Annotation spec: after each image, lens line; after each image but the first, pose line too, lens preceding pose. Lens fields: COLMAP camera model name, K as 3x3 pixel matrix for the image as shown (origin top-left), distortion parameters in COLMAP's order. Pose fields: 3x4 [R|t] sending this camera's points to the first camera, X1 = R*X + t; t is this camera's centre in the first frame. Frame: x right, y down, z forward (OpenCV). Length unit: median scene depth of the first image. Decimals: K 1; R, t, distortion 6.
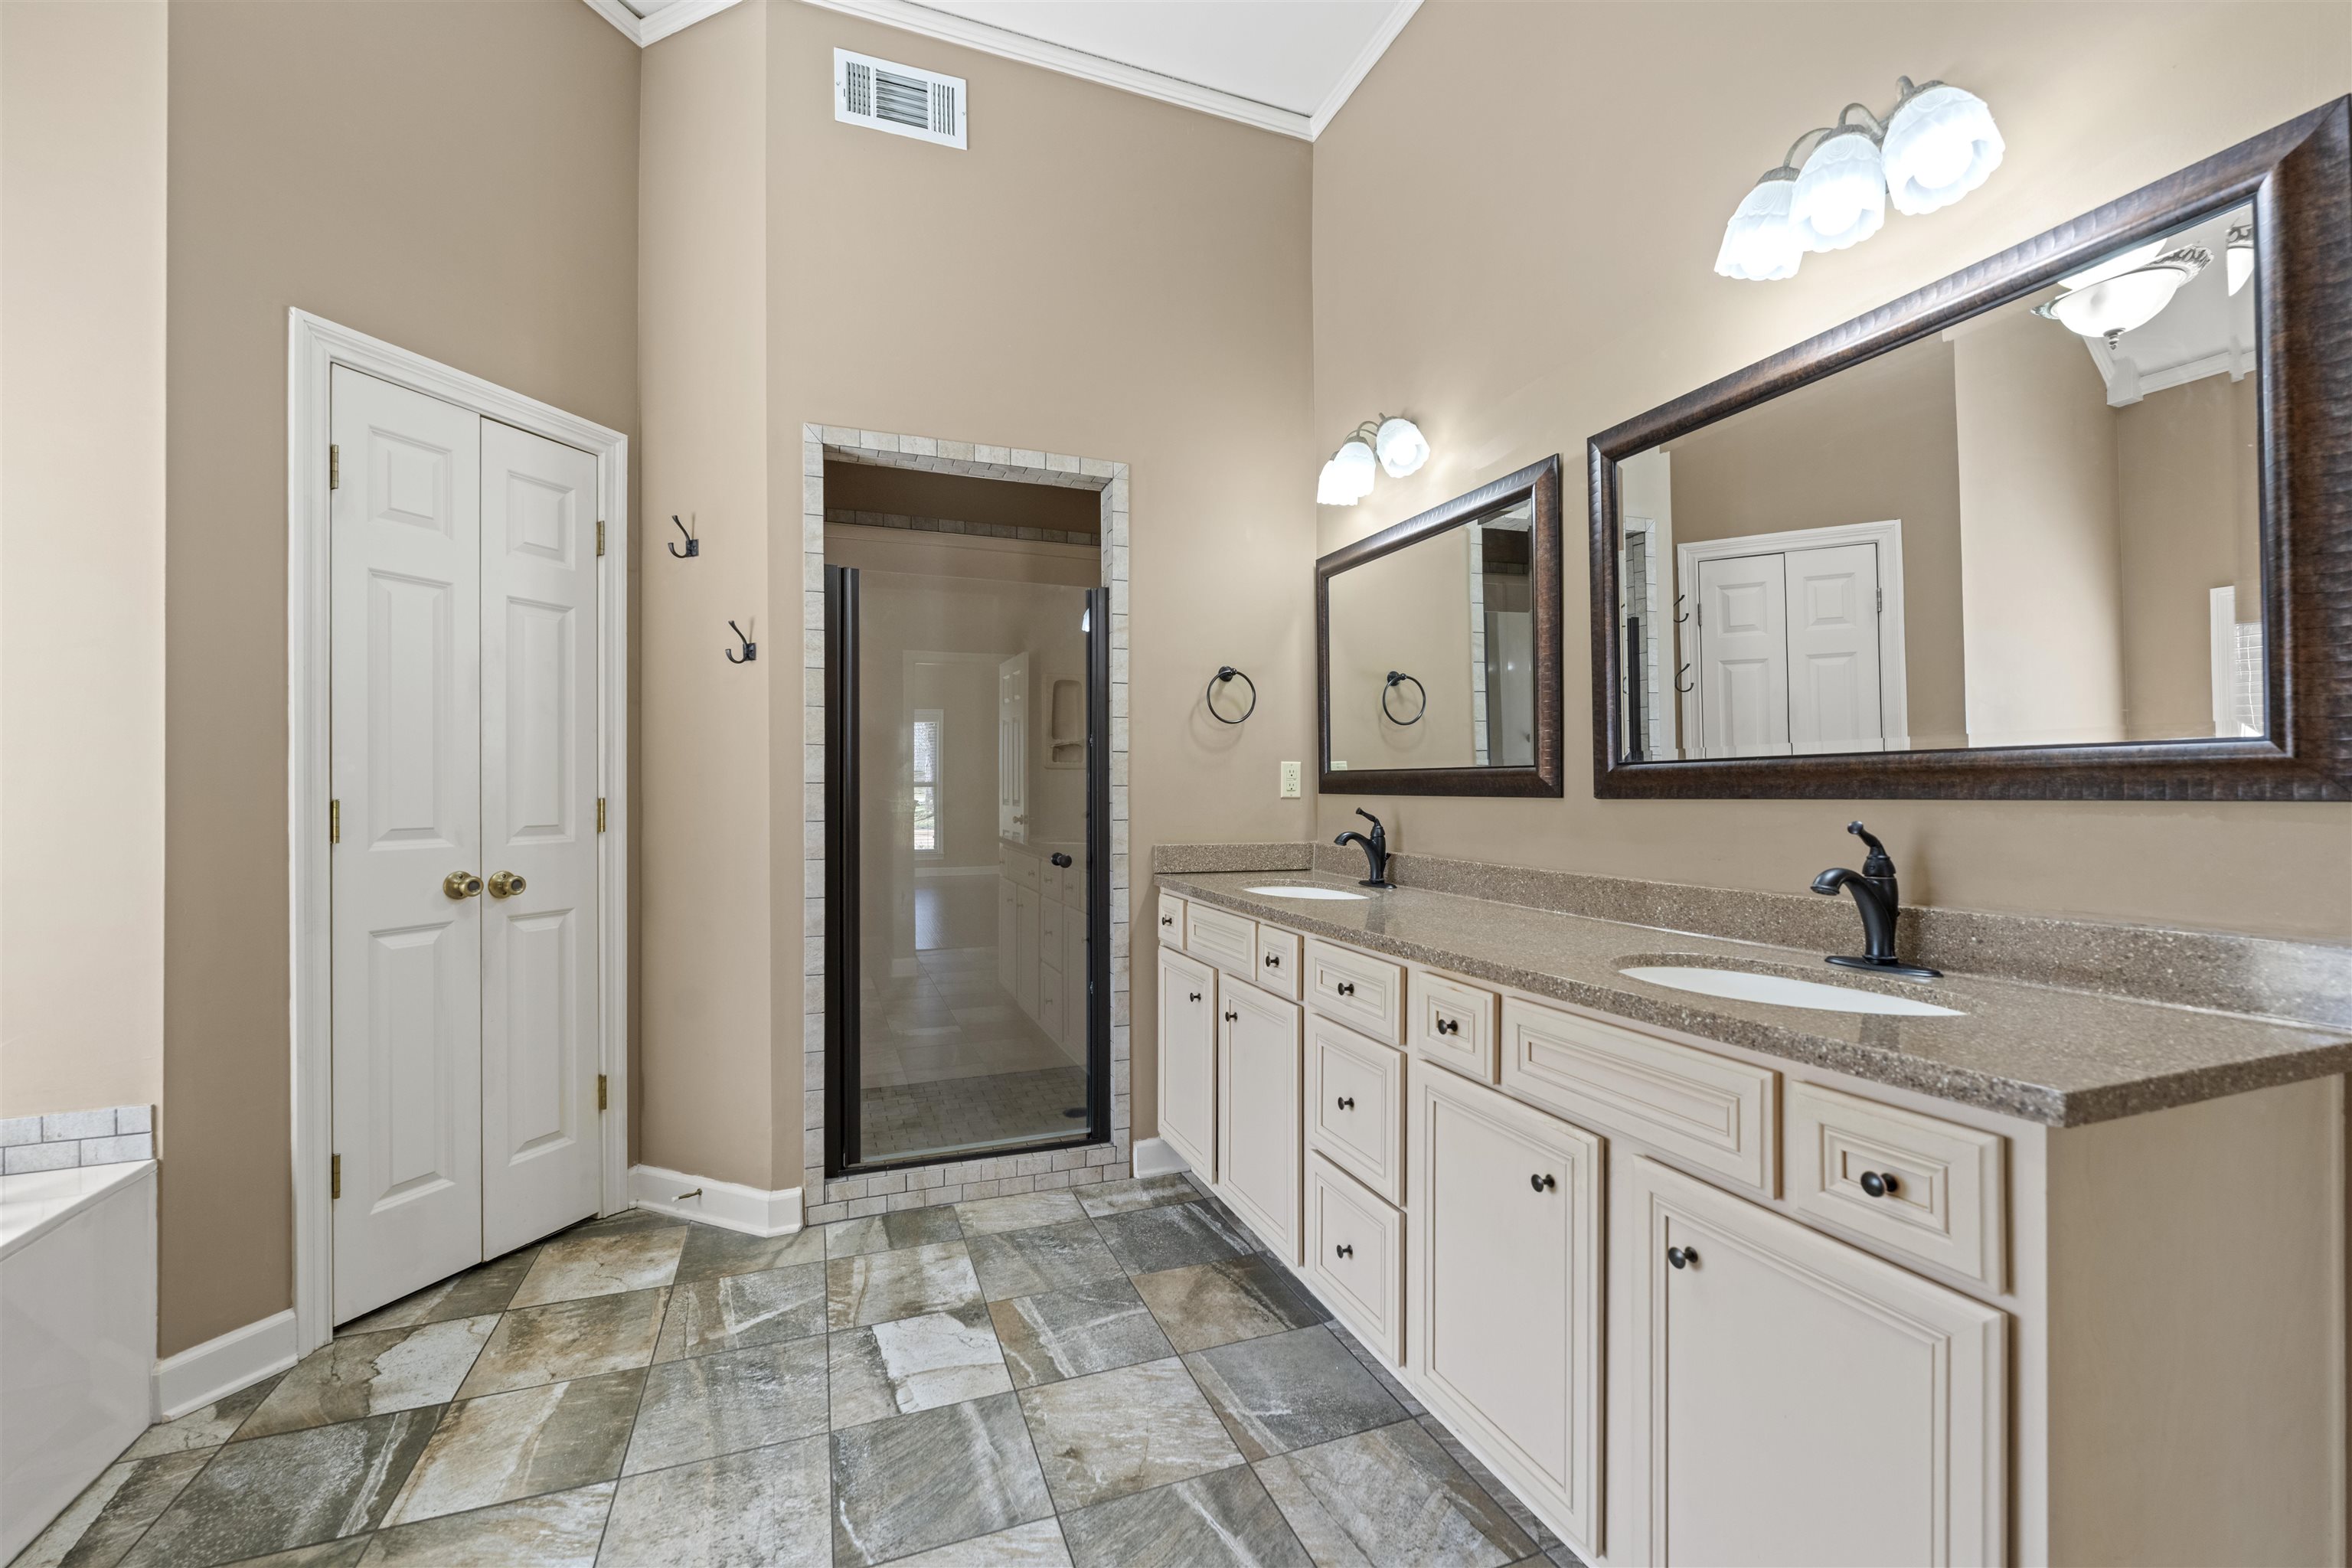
lens RADIAL K [[960.4, 0, 1163.6], [0, 960.4, 788.2], [0, 0, 1]] dist [-0.001034, 0.000192]
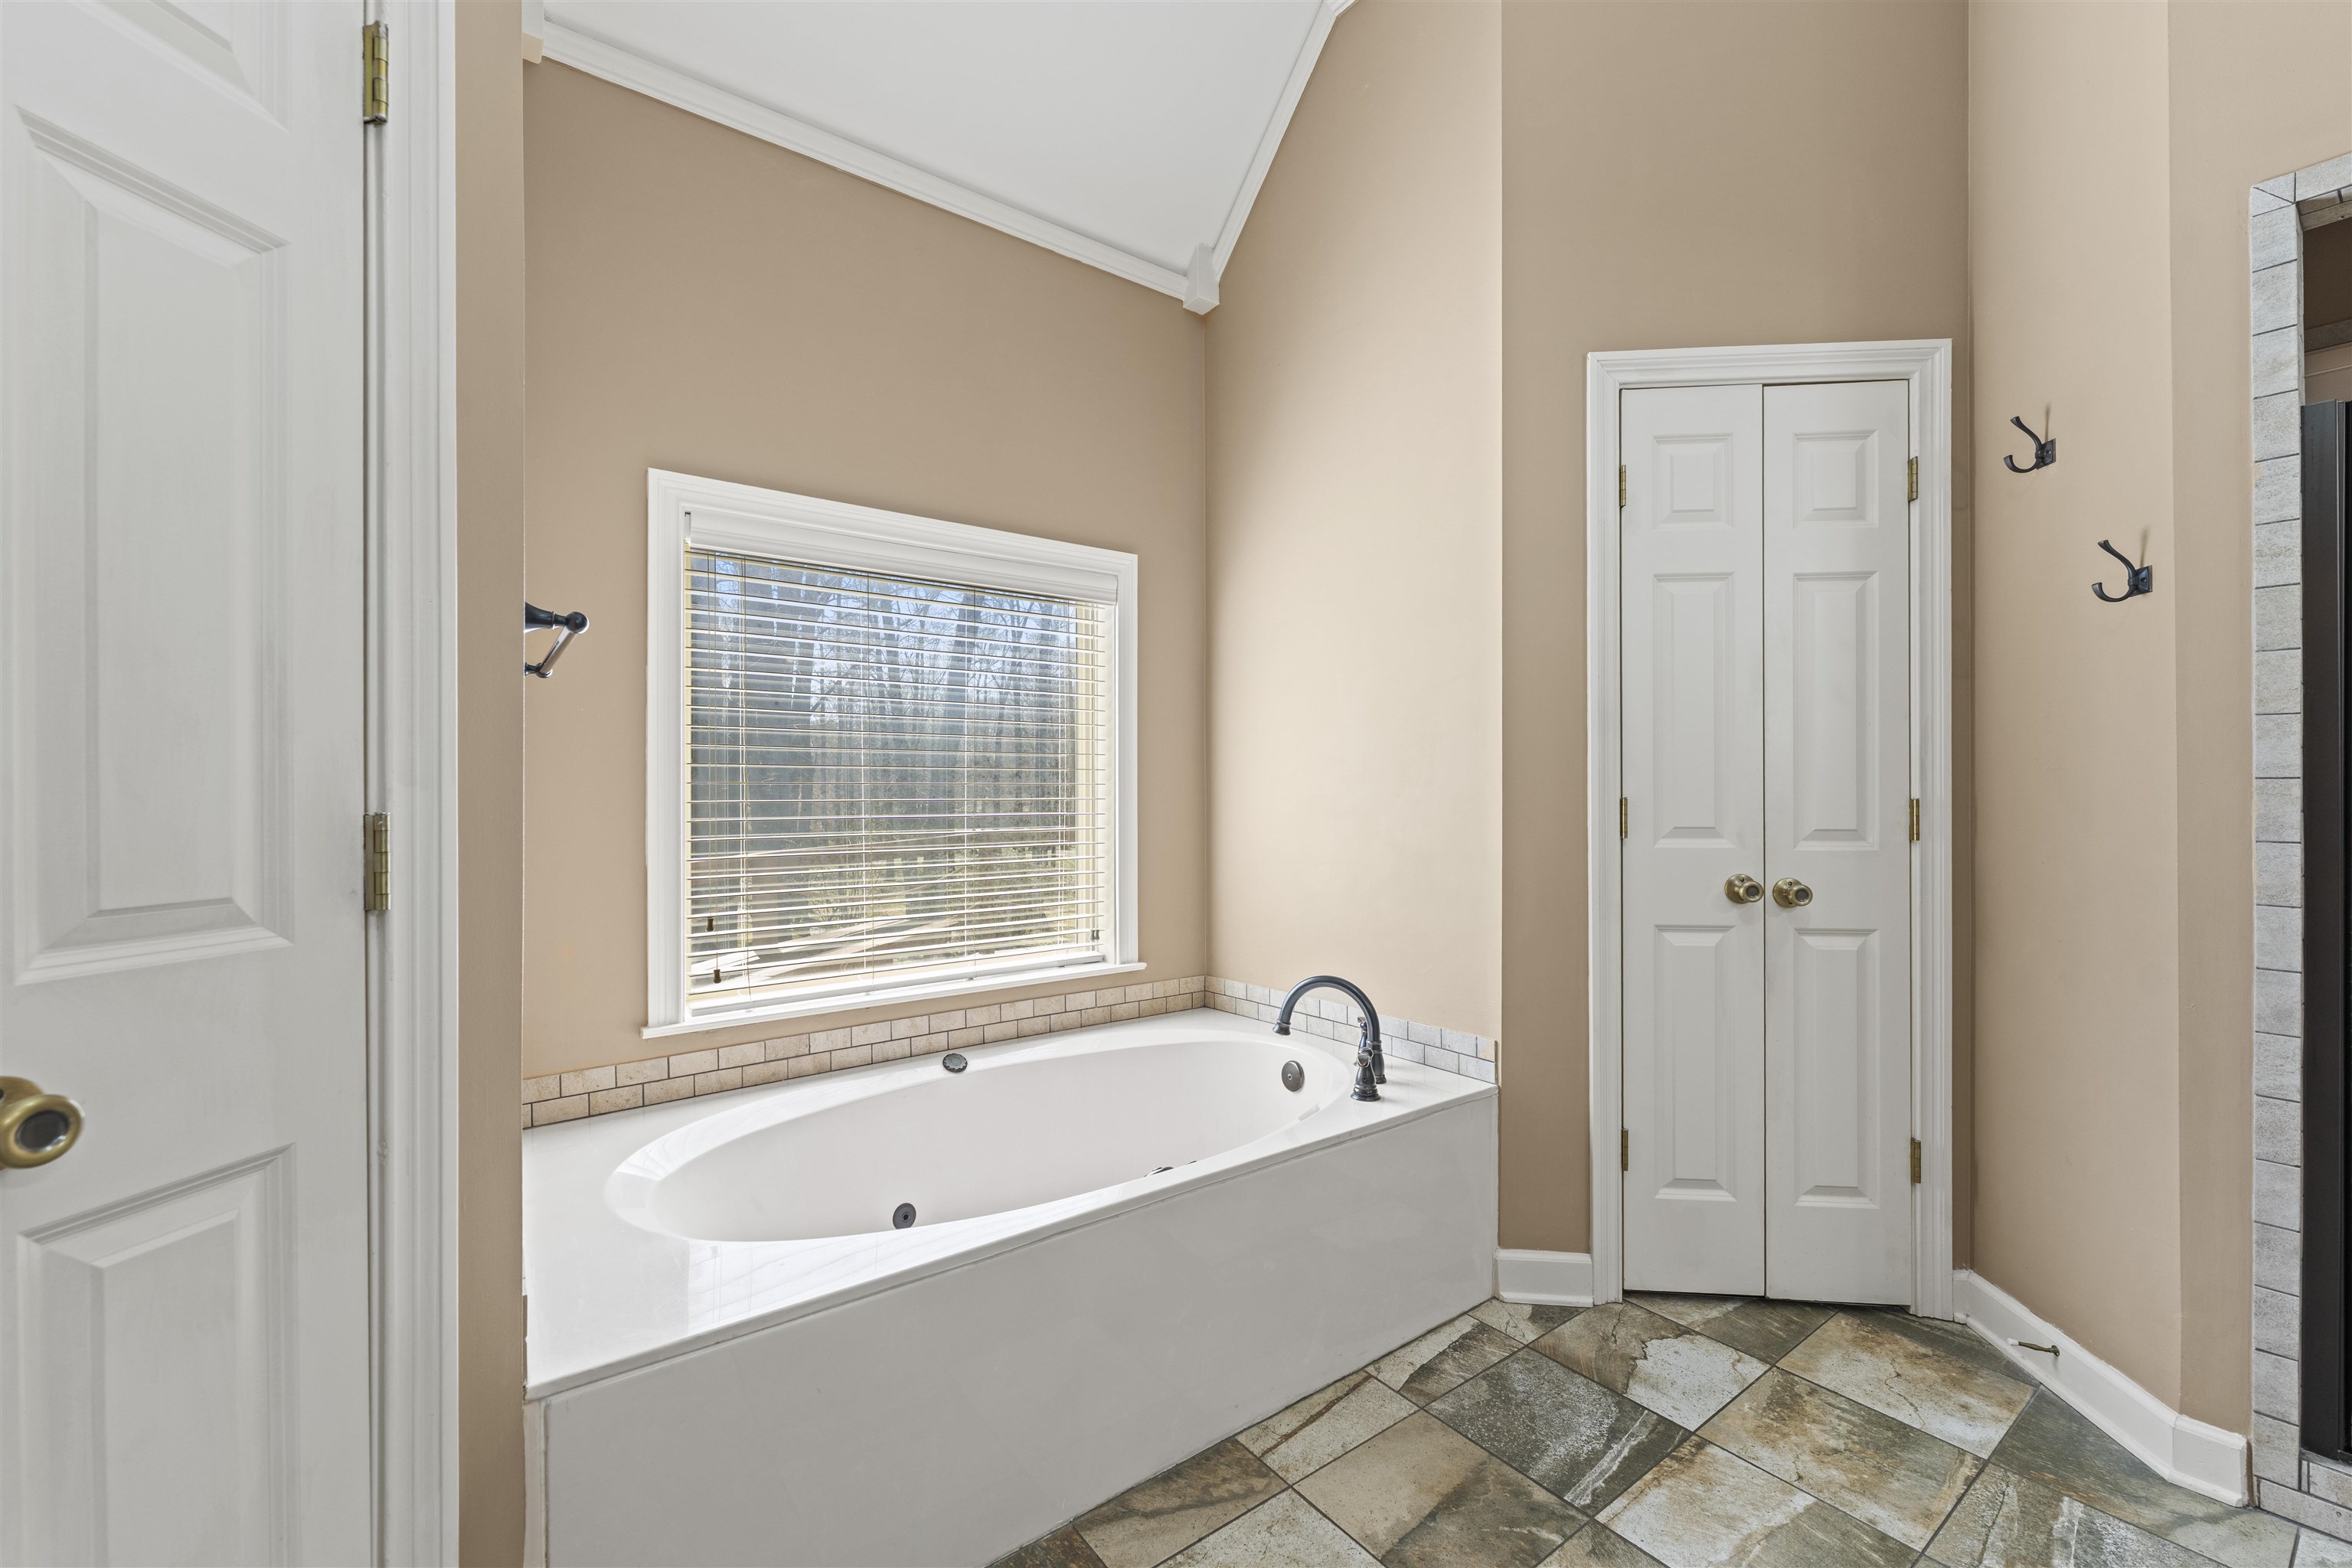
lens RADIAL K [[960.4, 0, 1163.6], [0, 960.4, 788.2], [0, 0, 1]] dist [-0.001034, 0.000192]
pose [[0.283832, 0.002422, -0.958871, 0.015291], [0.000067, 0.999997, 0.002545, -0.000901], [0.958874, -0.000787, 0.283831, 0.190143]]
